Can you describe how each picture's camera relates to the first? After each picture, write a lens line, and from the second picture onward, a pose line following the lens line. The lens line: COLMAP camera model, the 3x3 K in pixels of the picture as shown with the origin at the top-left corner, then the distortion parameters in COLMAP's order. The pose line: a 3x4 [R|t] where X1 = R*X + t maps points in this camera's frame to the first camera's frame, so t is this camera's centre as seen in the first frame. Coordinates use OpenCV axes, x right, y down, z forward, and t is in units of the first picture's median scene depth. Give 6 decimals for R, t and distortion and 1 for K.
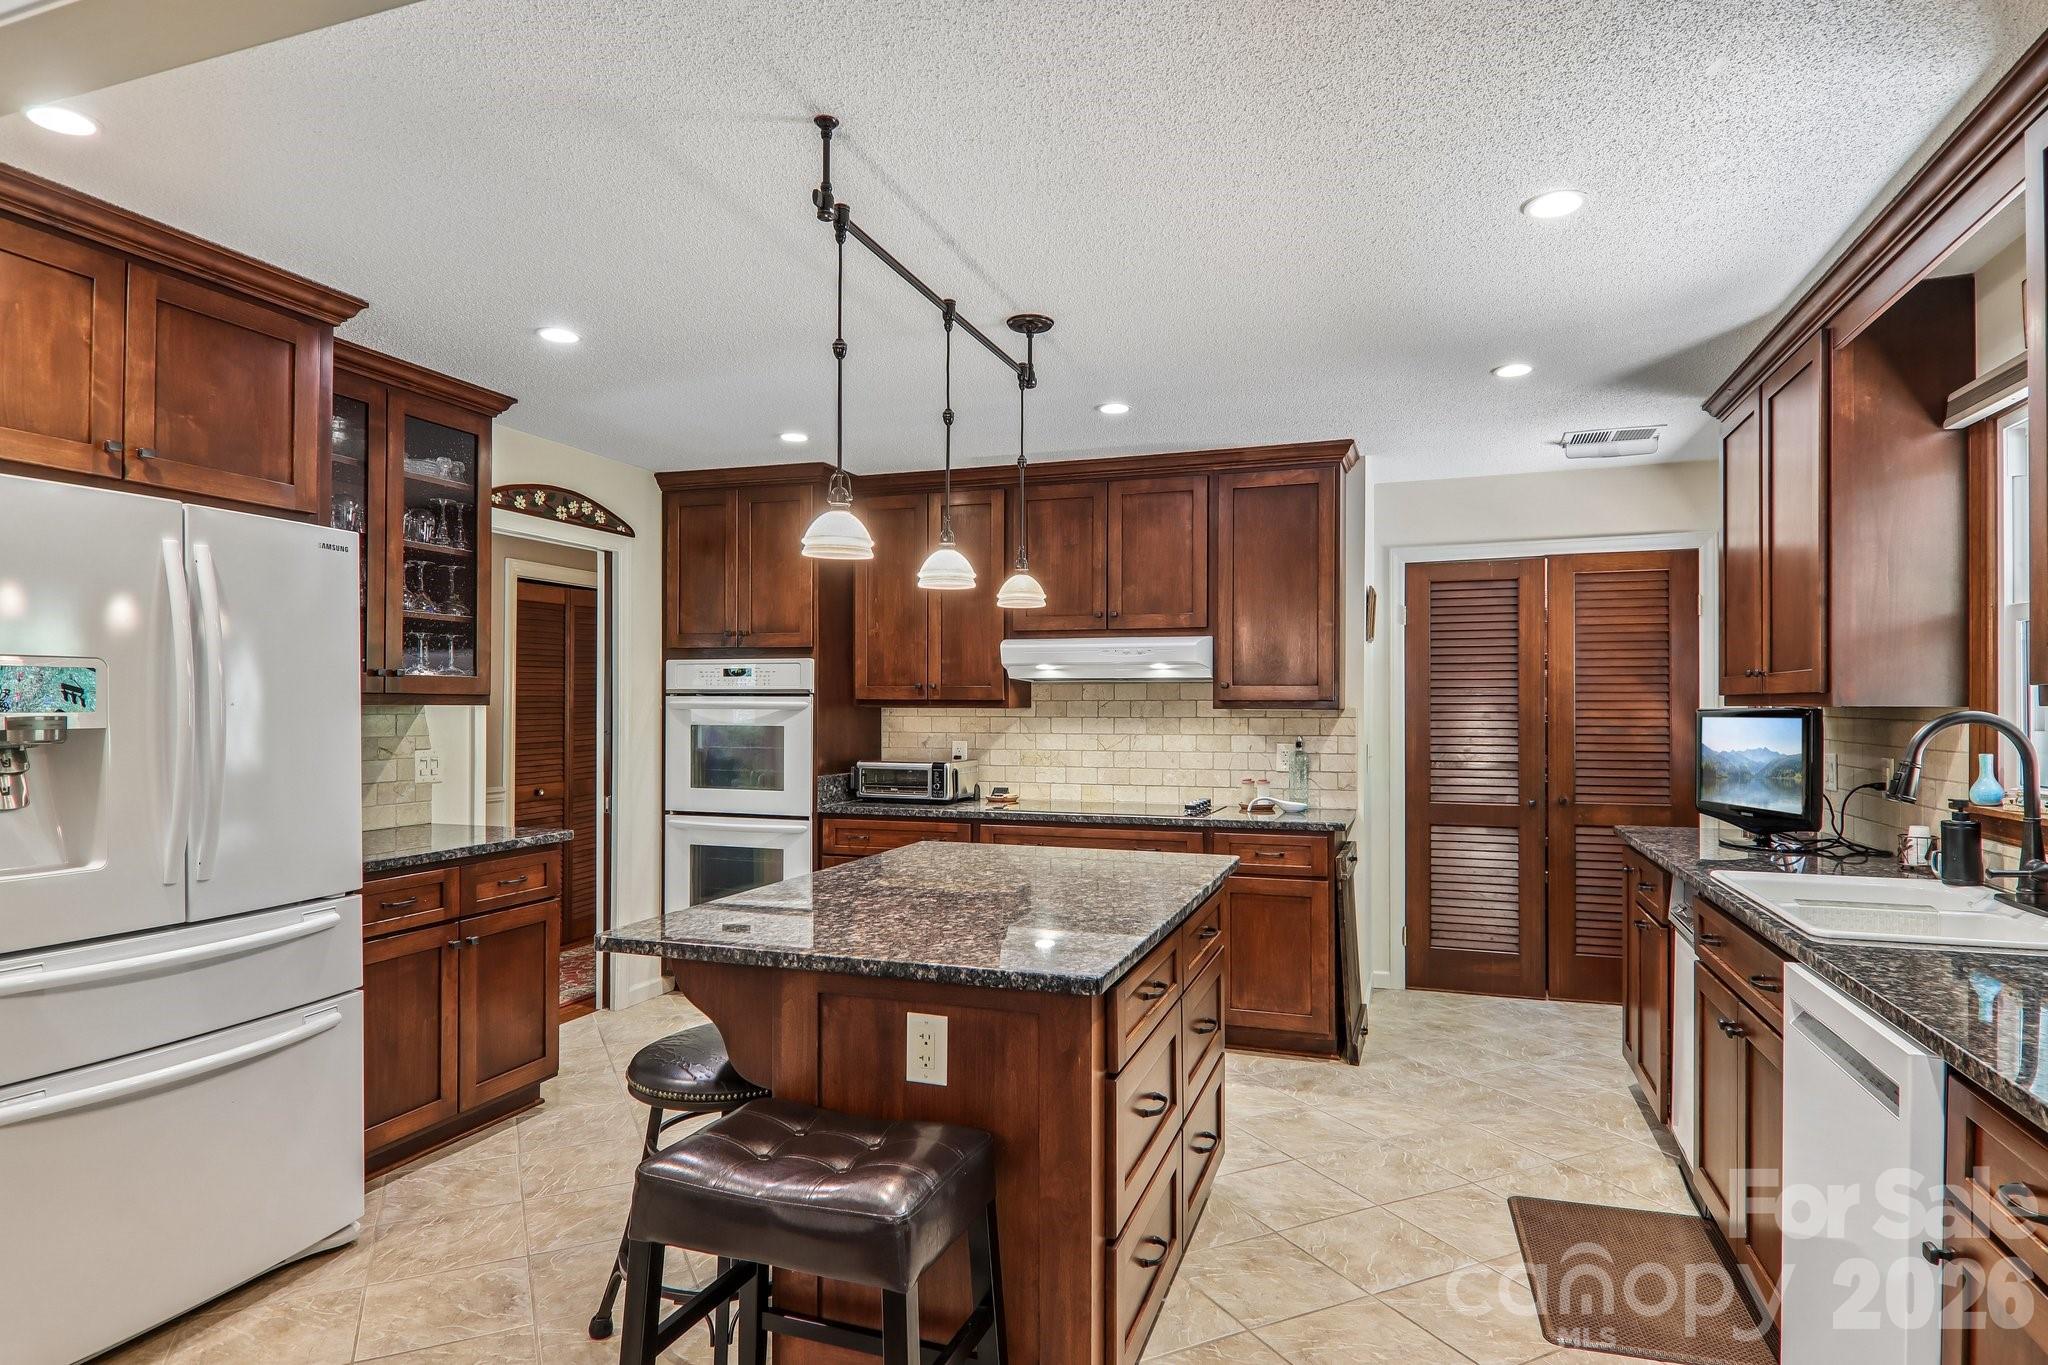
lens RADIAL K [[1141.8, 0, 1036.8], [0, 1141.8, 694.8], [0, 0, 1]] dist [0.016985, -0.018077]
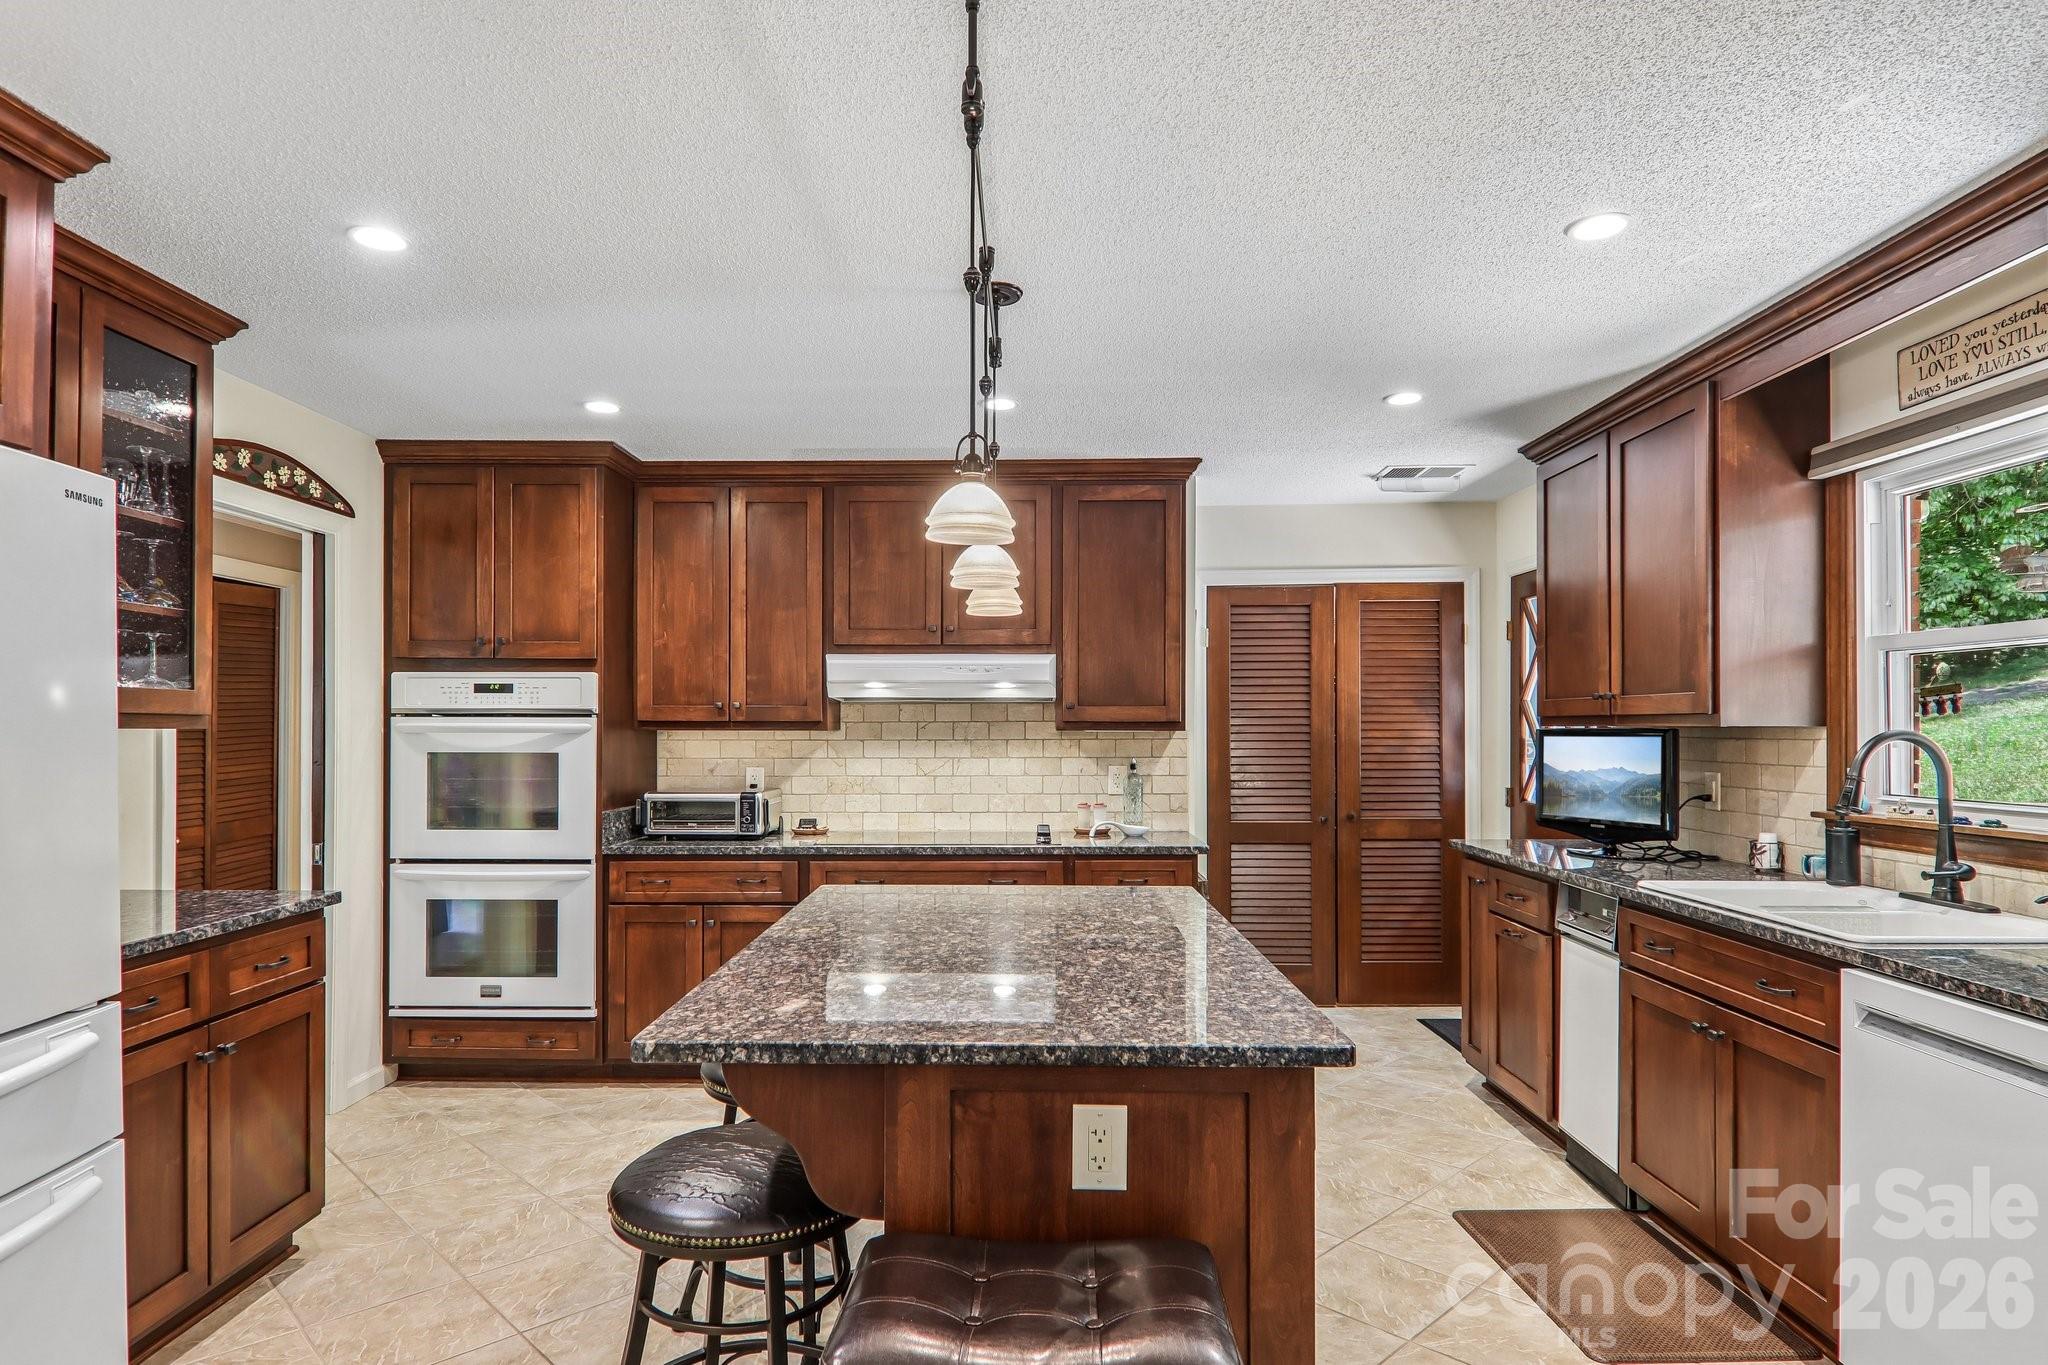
lens RADIAL K [[1141.8, 0, 1010.7], [0, 1141.8, 714.4], [0, 0, 1]] dist [0.016985, -0.018077]
pose [[0.949717, 0.001290, 0.313106, -0.233119], [-0.000769, 0.999998, -0.001787, 0.000762], [-0.313108, 0.001456, 0.949716, 0.136444]]
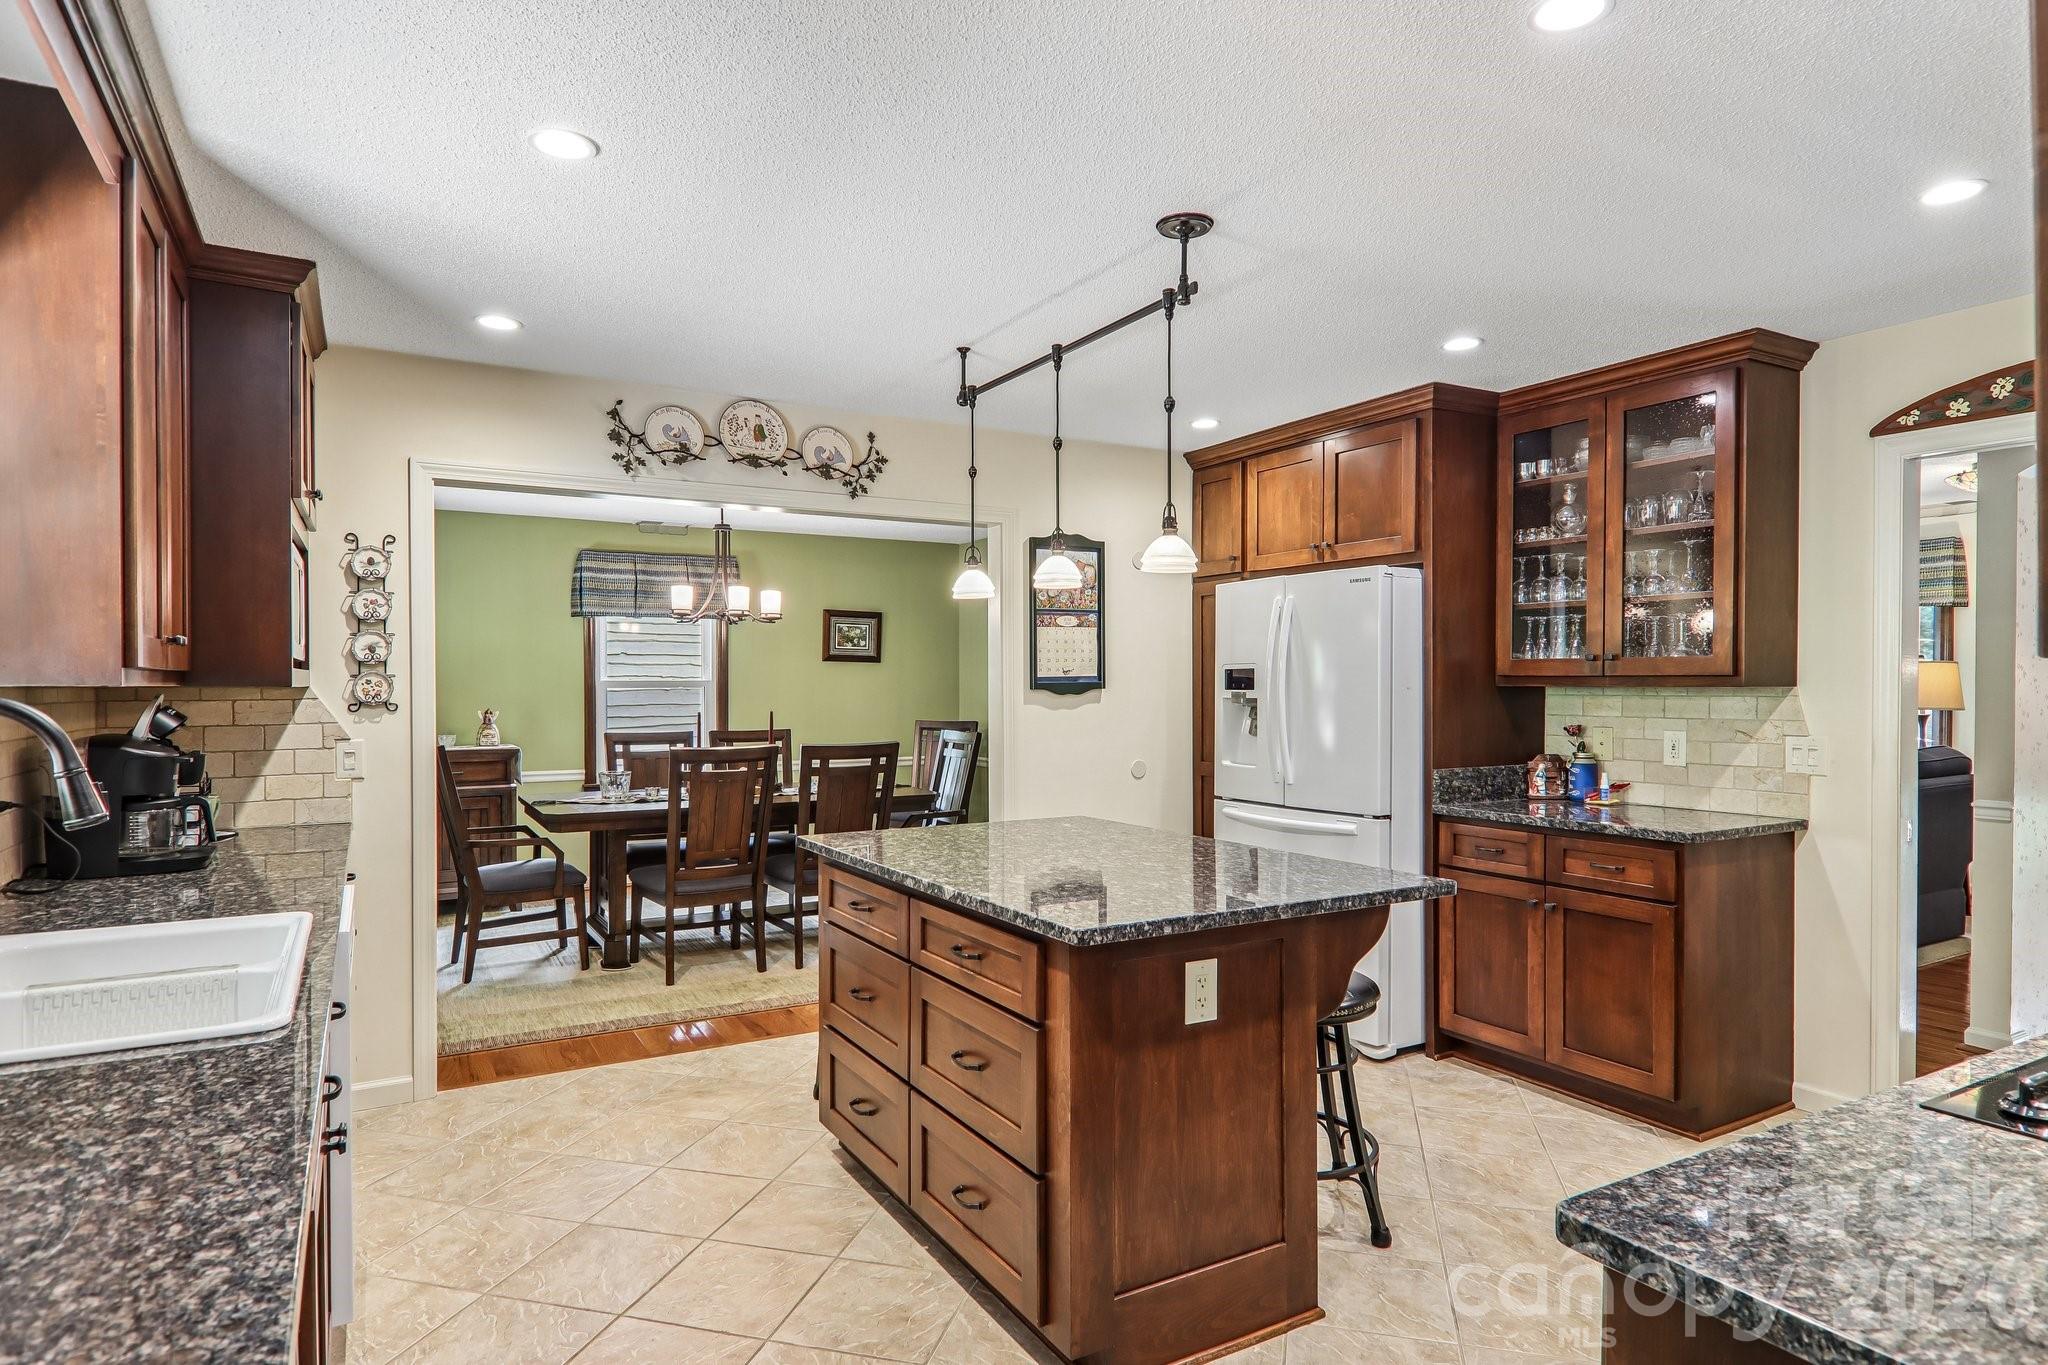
lens RADIAL K [[1141.8, 0, 1012.5], [0, 1141.8, 690.6], [0, 0, 1]] dist [0.016985, -0.018077]
pose [[-0.664077, 0.000587, -0.747664, 0.608177], [0.007525, 0.999954, -0.005898, 0.014203], [0.747627, -0.009544, -0.664051, 1.267387]]
